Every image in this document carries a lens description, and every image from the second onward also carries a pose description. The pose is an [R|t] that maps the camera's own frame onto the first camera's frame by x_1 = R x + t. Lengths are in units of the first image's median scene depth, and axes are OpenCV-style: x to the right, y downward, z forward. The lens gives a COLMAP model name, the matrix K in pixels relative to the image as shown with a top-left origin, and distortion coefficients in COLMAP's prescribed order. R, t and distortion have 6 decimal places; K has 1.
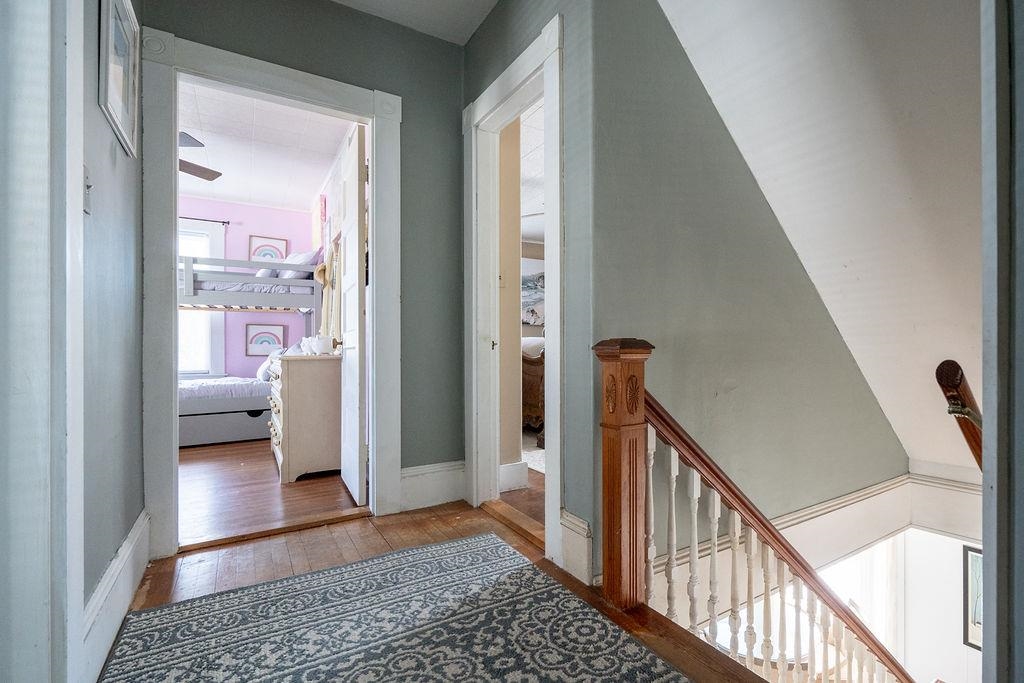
lens RADIAL K [[470.6, 0, 518.2], [0, 470.6, 343.7], [0, 0, 1]] dist [-0.001030, 0.001002]
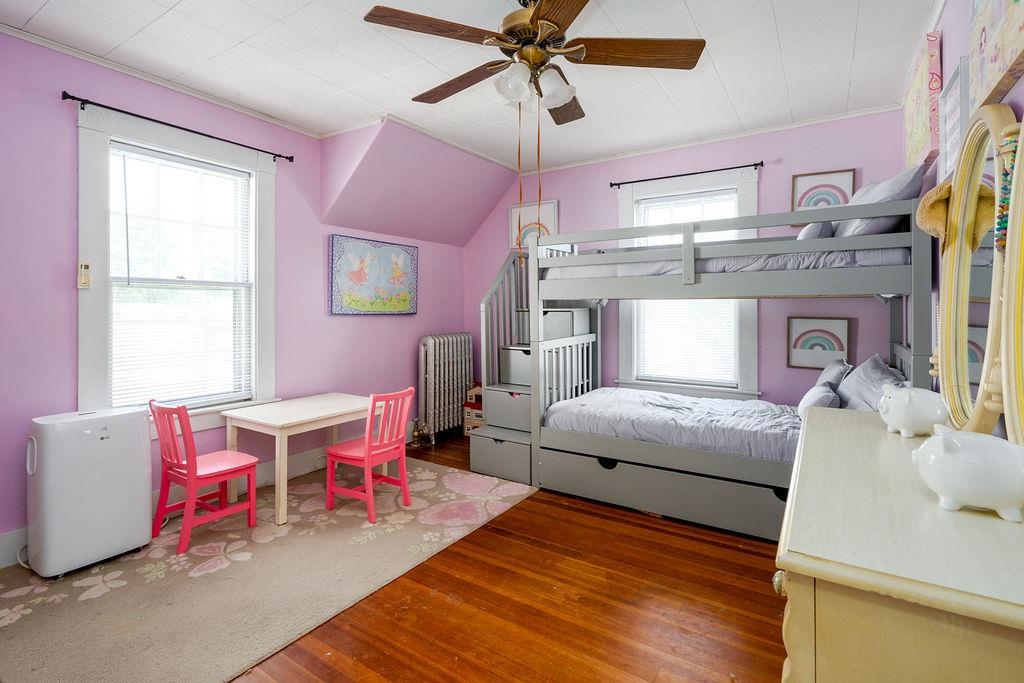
lens RADIAL K [[470.6, 0, 571.1], [0, 470.6, 308.3], [0, 0, 1]] dist [-0.001030, 0.001002]
pose [[0.524376, -0.001748, -0.851485, -0.208344], [0.008113, 0.999963, 0.002944, -0.062258], [0.851448, -0.008452, 0.524371, 0.456626]]
